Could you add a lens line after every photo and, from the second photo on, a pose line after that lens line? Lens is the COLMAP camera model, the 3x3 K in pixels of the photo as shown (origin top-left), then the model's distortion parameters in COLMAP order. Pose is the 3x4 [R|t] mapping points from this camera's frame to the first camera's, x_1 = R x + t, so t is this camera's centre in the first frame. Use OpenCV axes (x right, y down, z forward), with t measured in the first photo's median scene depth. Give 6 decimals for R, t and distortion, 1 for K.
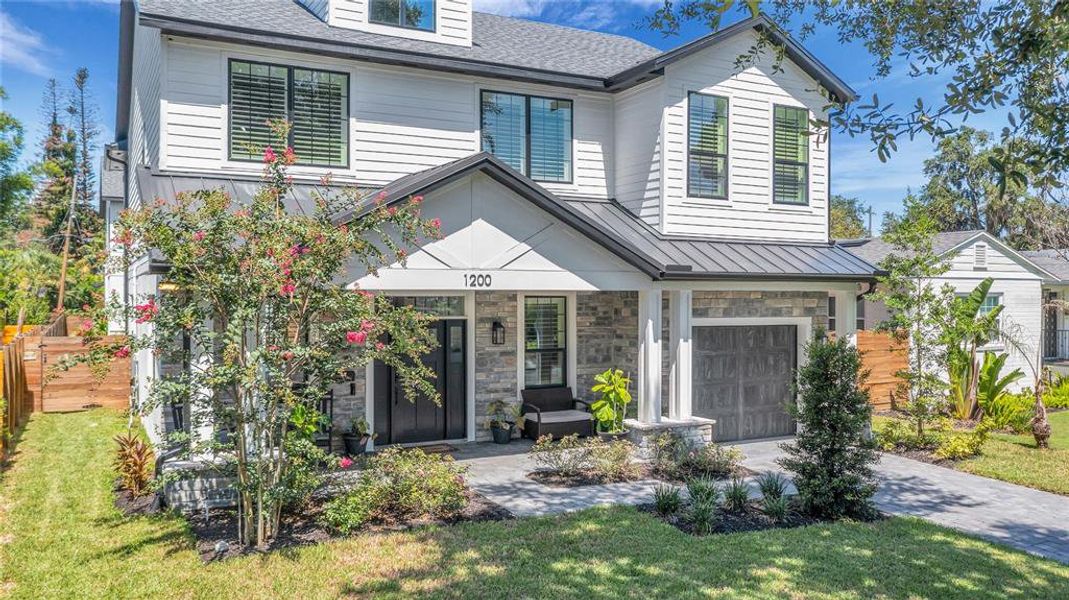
lens RADIAL K [[850.8, 0, 536.3], [0, 850.8, 298.0], [0, 0, 1]] dist [-0.000912, -0.006348]
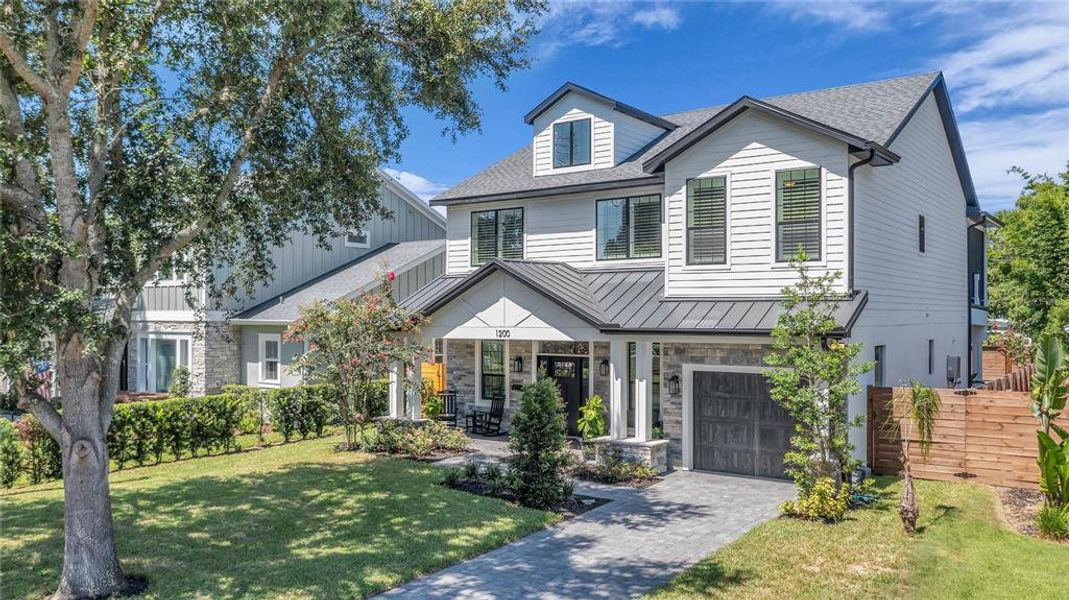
lens RADIAL K [[850.8, 0, 539.0], [0, 850.8, 304.5], [0, 0, 1]] dist [-0.000912, -0.006348]
pose [[0.433311, -0.013484, -0.901143, 1.192376], [-0.002951, 0.999861, -0.016380, -0.041130], [0.901240, 0.009757, 0.433211, 0.273849]]
